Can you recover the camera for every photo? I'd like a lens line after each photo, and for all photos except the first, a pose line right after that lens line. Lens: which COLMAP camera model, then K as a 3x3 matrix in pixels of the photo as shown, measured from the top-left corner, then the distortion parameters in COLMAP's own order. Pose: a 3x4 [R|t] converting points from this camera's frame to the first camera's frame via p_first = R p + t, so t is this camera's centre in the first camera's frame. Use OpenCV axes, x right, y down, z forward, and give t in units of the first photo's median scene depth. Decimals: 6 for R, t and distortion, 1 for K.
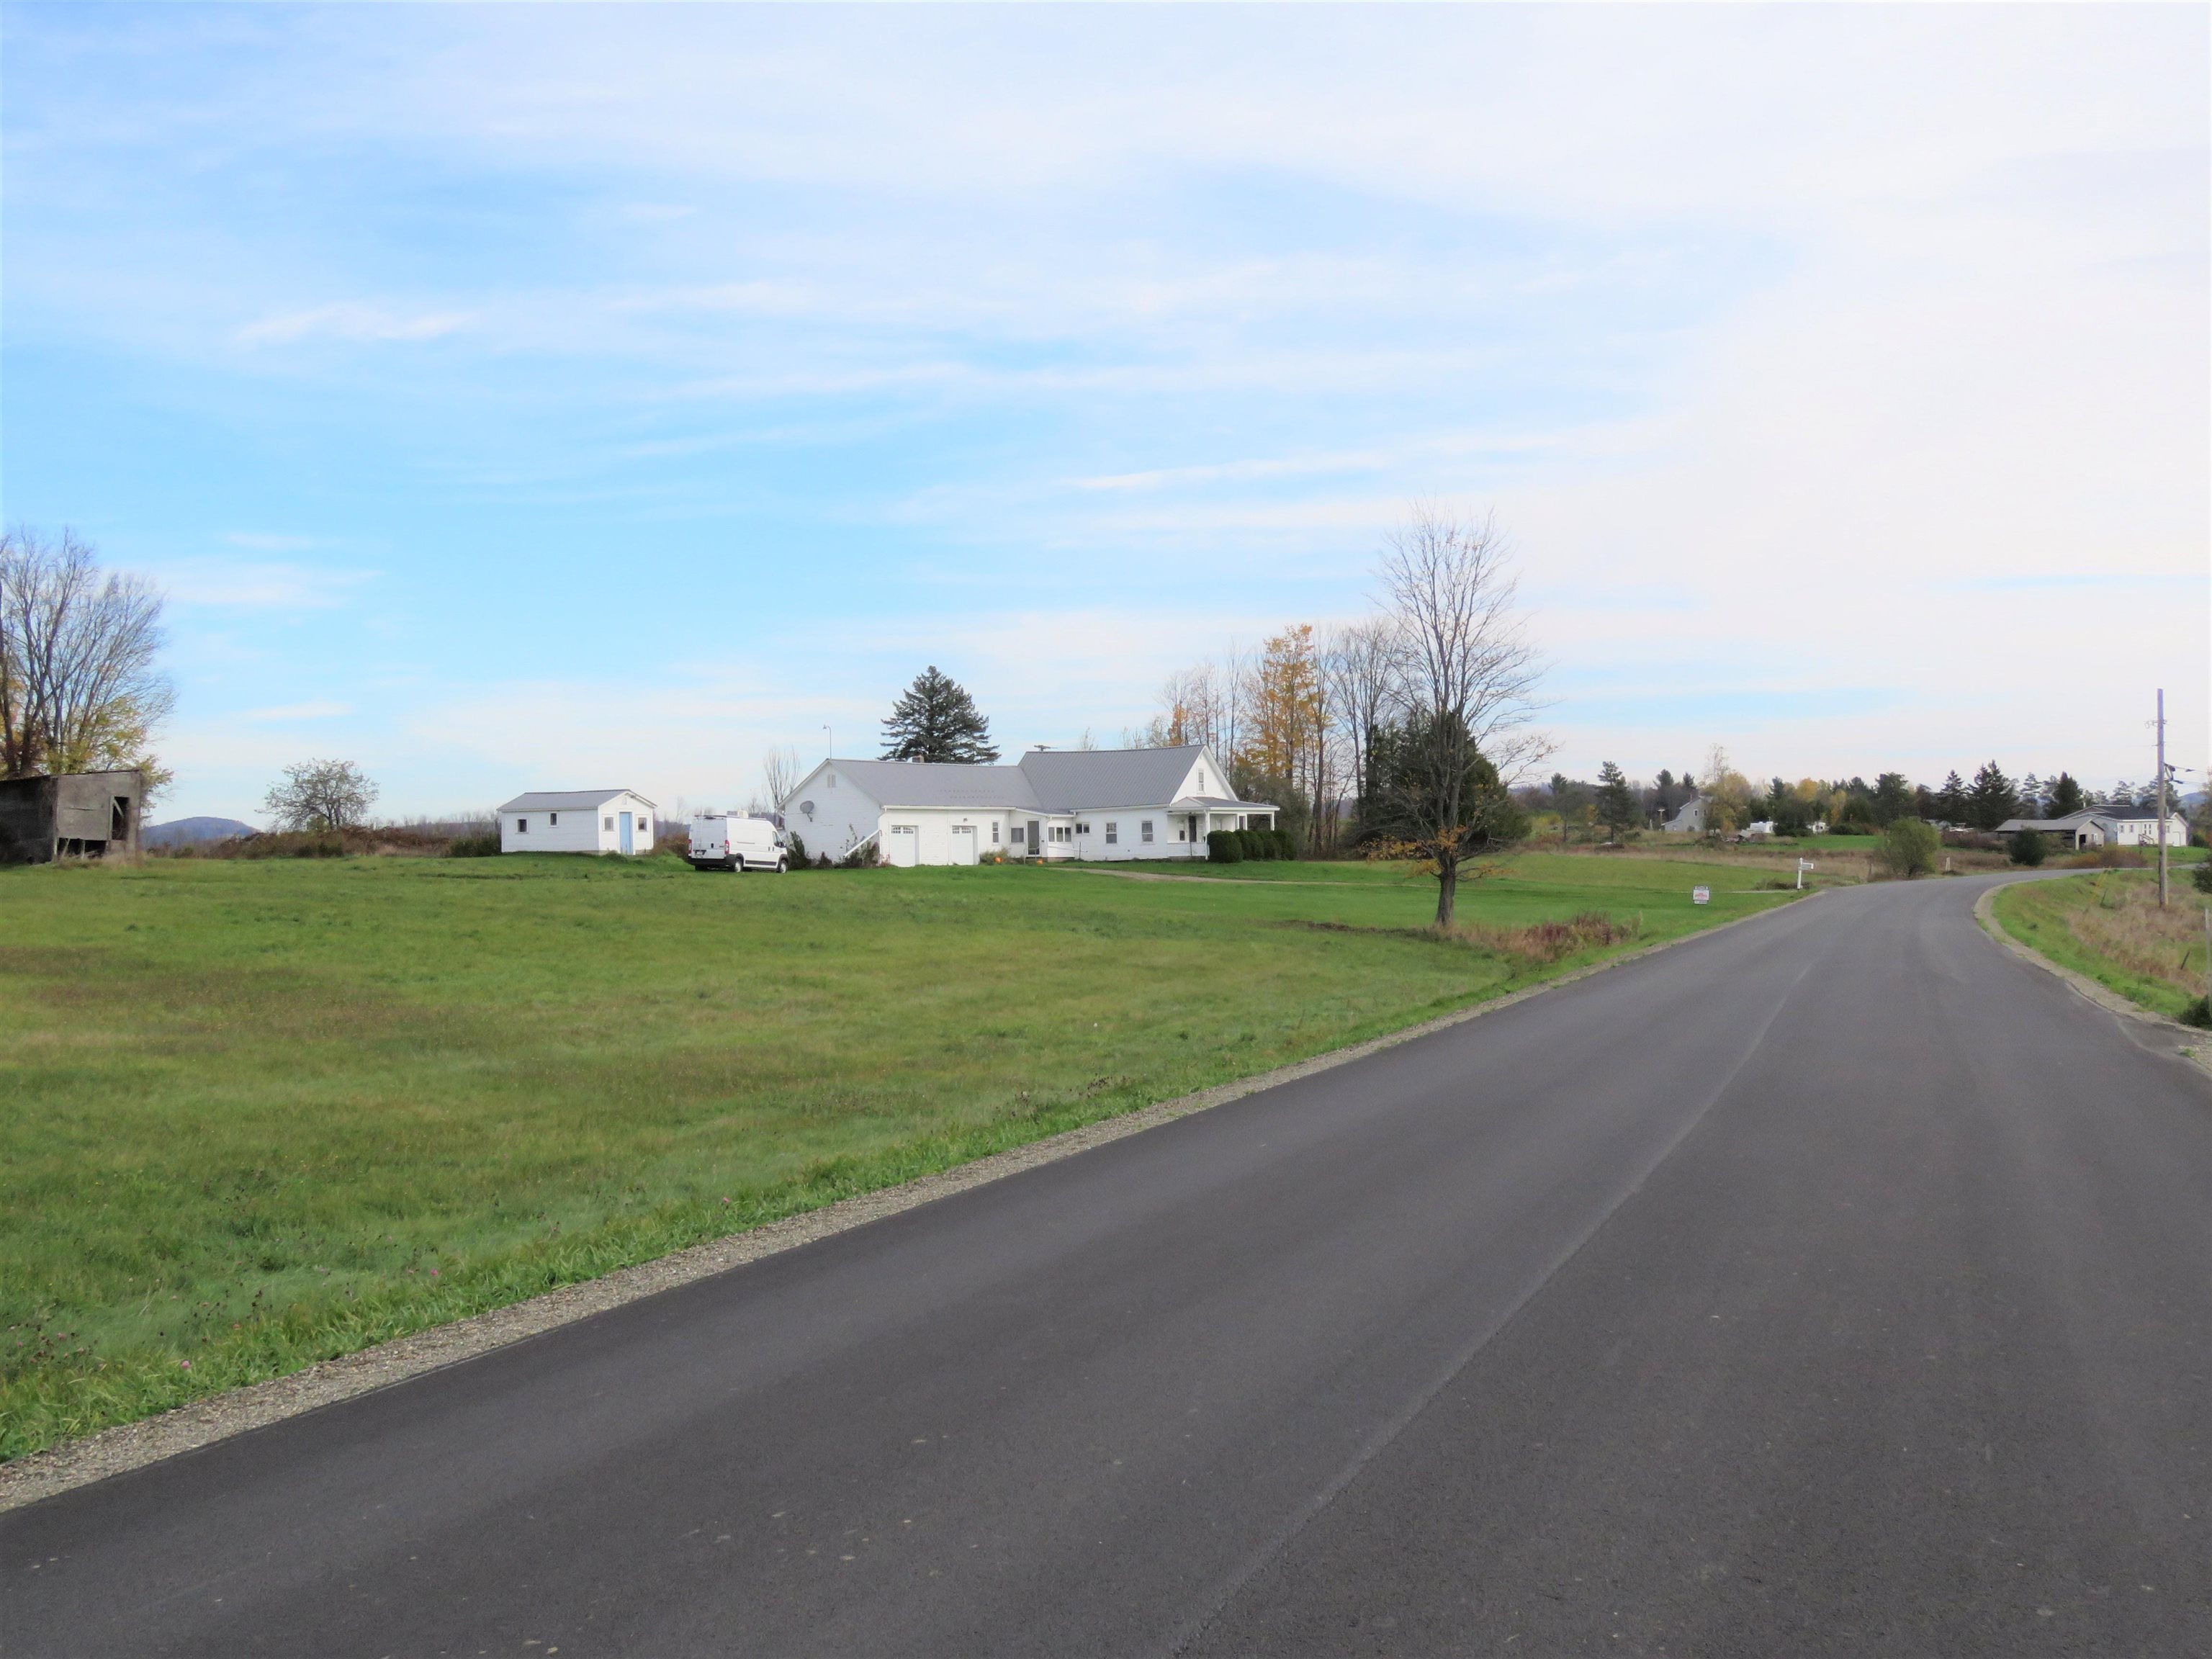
lens RADIAL K [[2827.5, 0, 1106.5], [0, 2827.5, 832.9], [0, 0, 1]] dist [-0.004447, 0.000000]
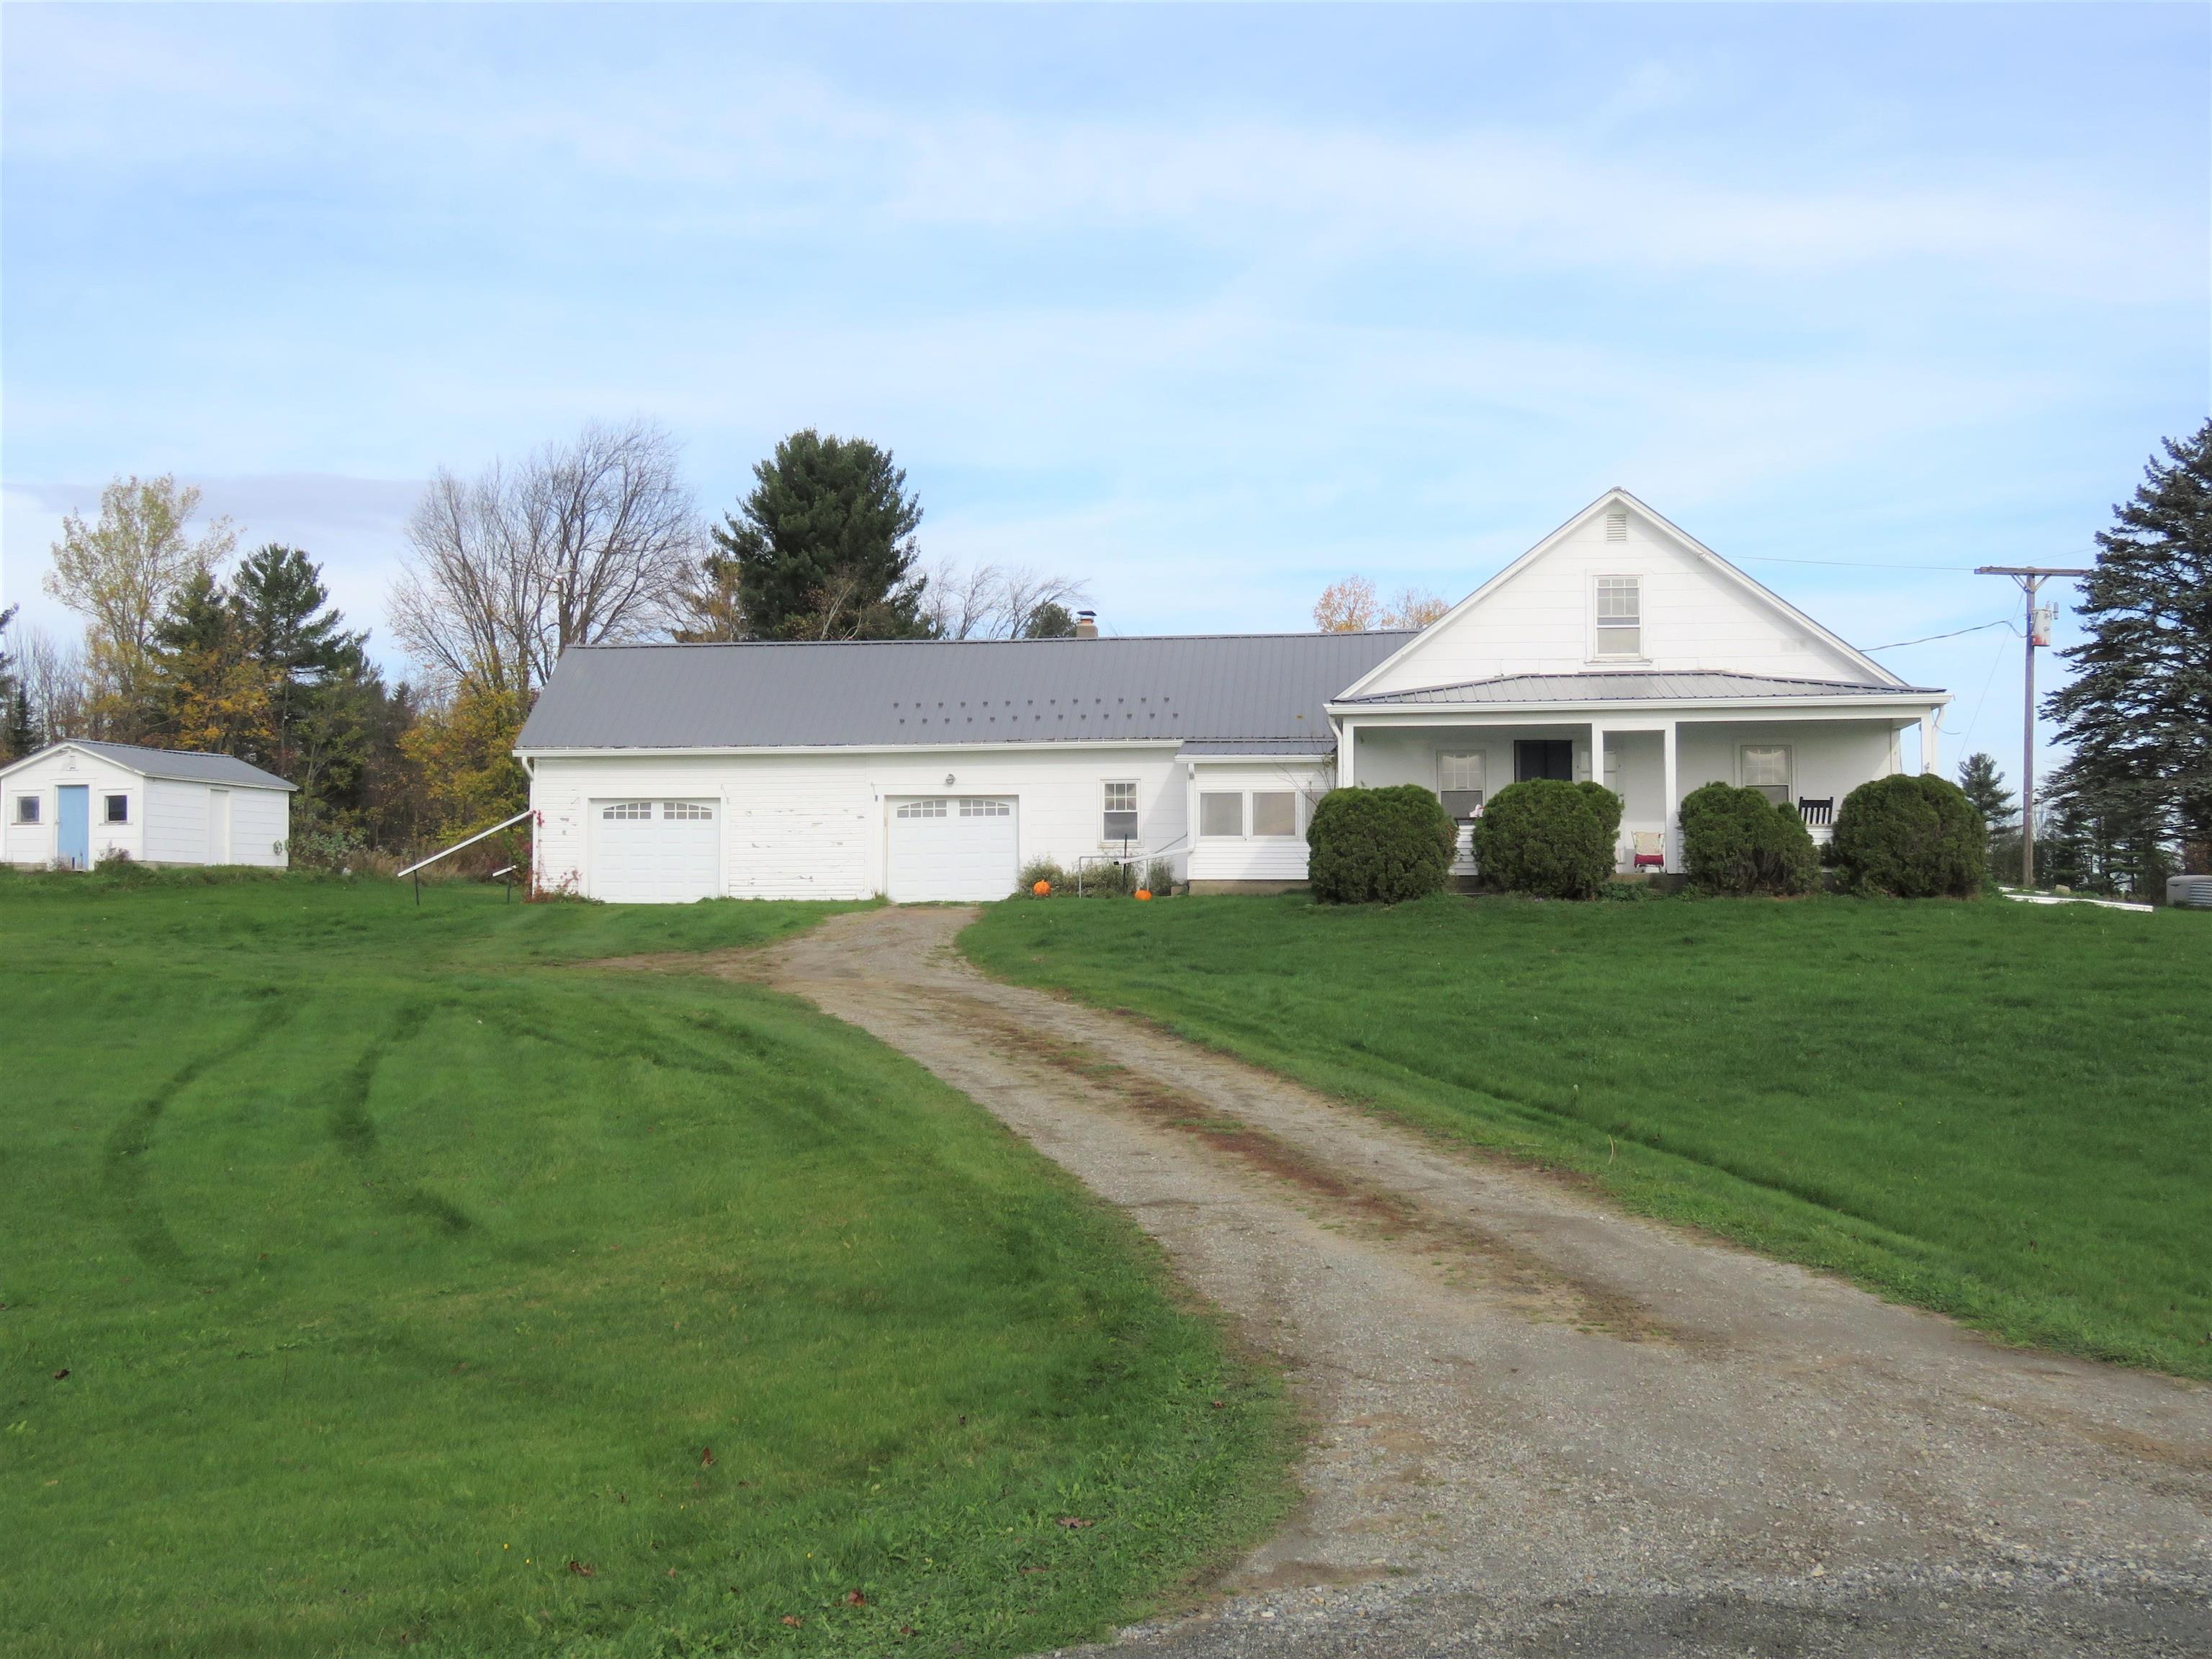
lens RADIAL K [[2445.8, 0, 1112.0], [0, 2445.8, 837.4], [0, 0, 1]] dist [-0.000944, 0.000000]
pose [[0.339388, -0.012414, -0.940565, 0.255746], [0.005574, 0.999922, -0.011186, 0.006572], [0.940630, -0.001447, 0.339431, 0.887390]]
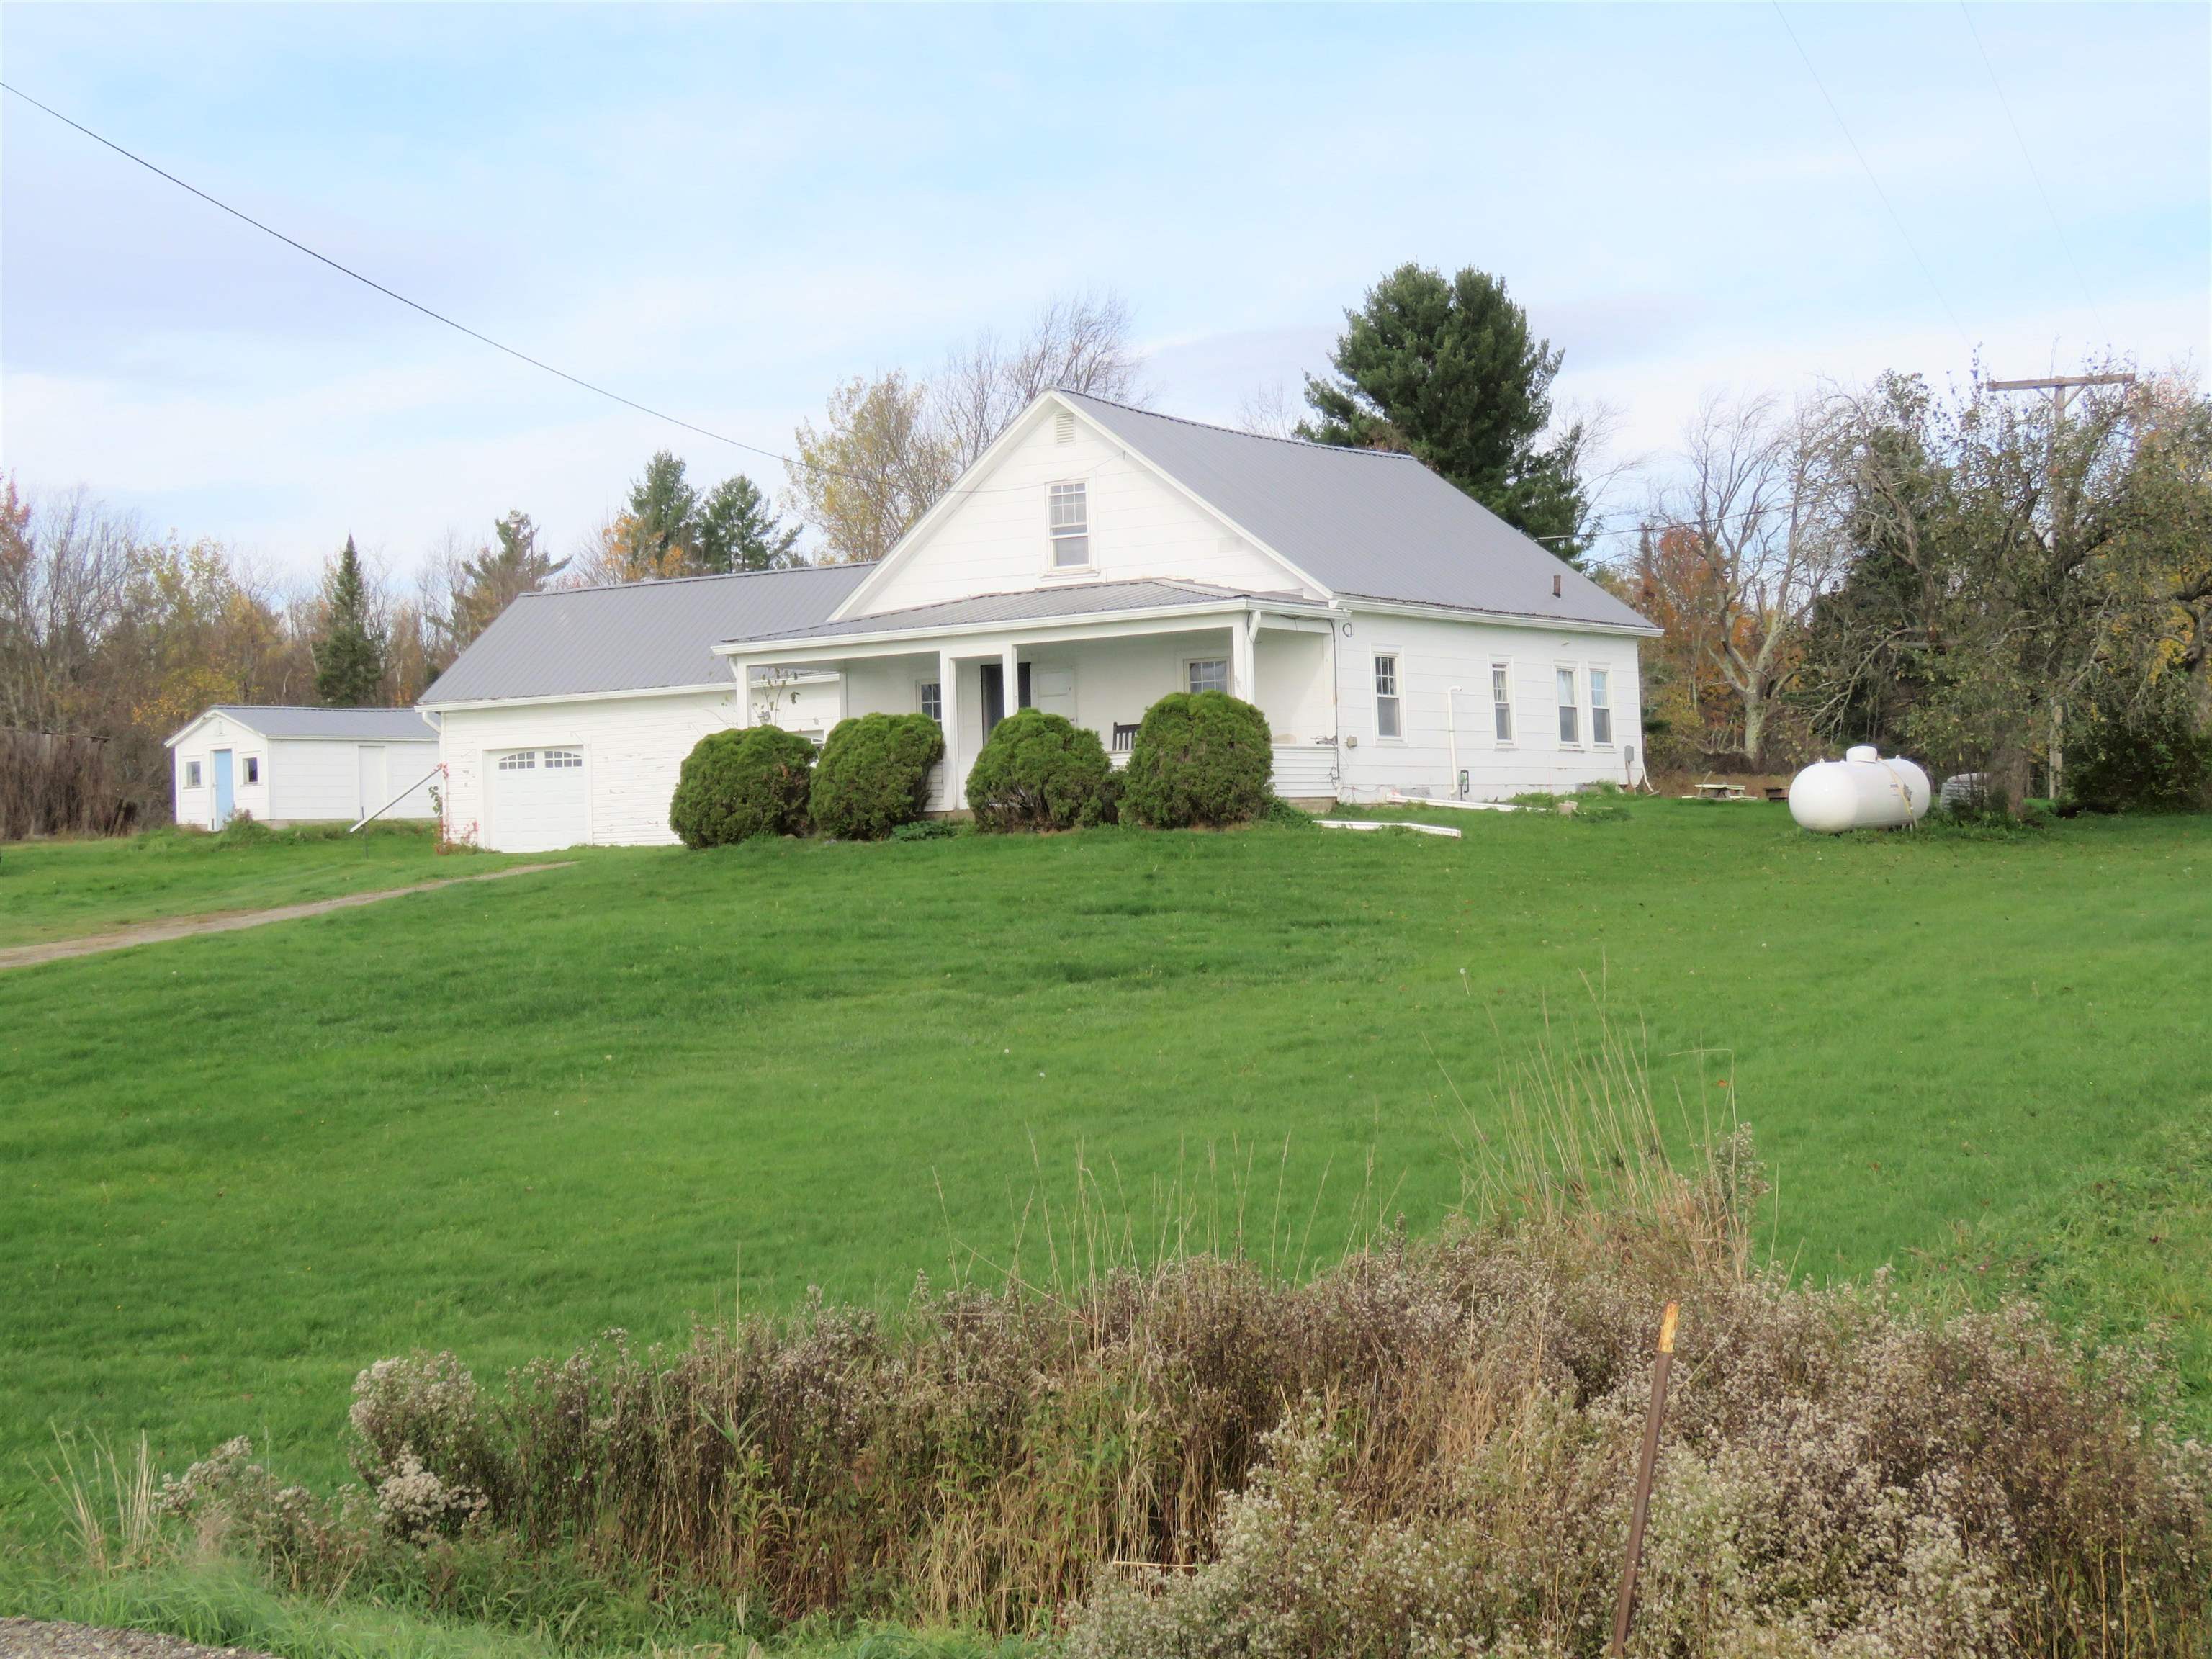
lens RADIAL K [[3077.8, 0, 1103.1], [0, 3077.8, 826.8], [0, 0, 1]] dist [0.019227, 0.000000]
pose [[-0.108704, 0.015533, -0.993953, 0.327392], [0.043506, 0.998994, 0.010854, 0.006761], [0.993122, -0.042063, -0.109270, 1.058125]]
